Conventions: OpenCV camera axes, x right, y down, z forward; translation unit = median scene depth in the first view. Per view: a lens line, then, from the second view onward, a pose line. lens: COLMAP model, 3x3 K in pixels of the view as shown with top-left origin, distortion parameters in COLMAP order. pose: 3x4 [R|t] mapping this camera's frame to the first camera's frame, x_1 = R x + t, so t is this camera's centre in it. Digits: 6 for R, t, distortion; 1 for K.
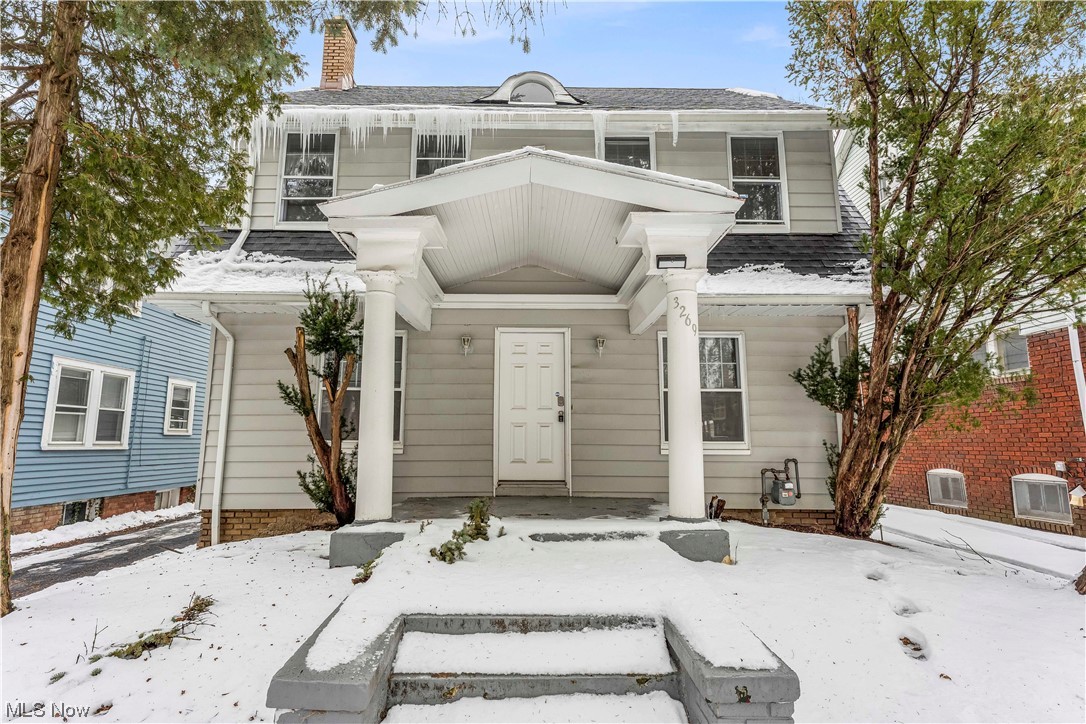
lens RADIAL K [[515.0, 0, 542.2], [0, 515.0, 366.3], [0, 0, 1]] dist [-0.003214, -0.000591]
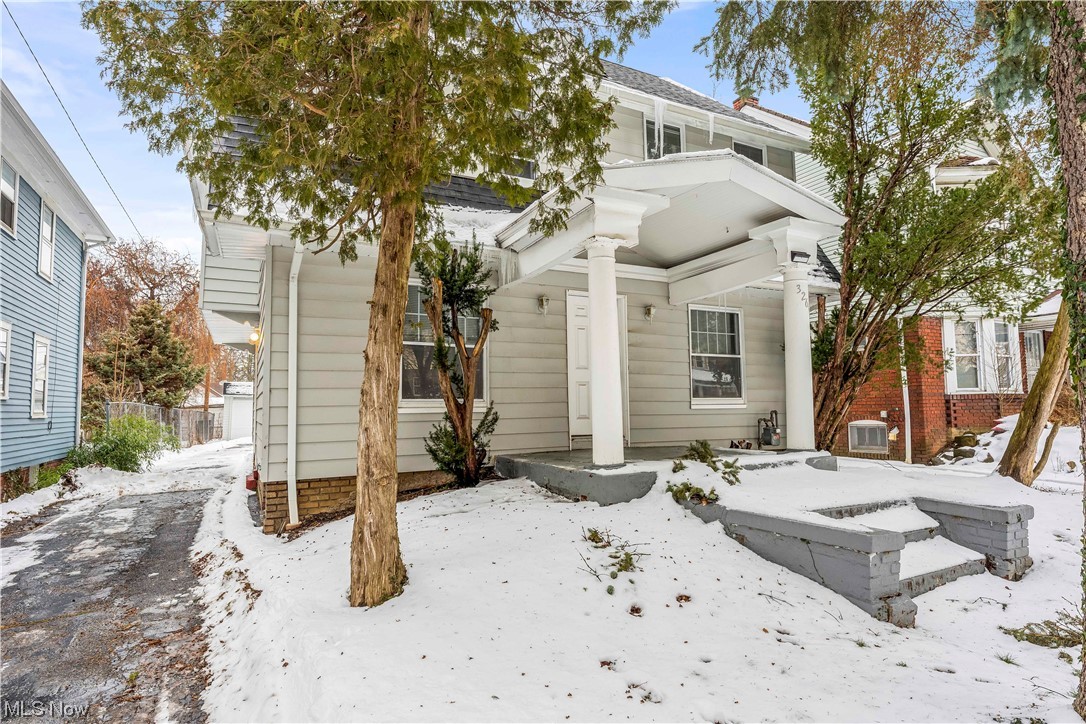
lens RADIAL K [[577.3, 0, 542.7], [0, 577.3, 363.6], [0, 0, 1]] dist [-0.008782, -0.000950]
pose [[0.896467, 0.019641, 0.442675, -0.658937], [-0.048621, 0.997345, 0.054212, 0.012026], [-0.440435, -0.070123, 0.895042, -0.027335]]
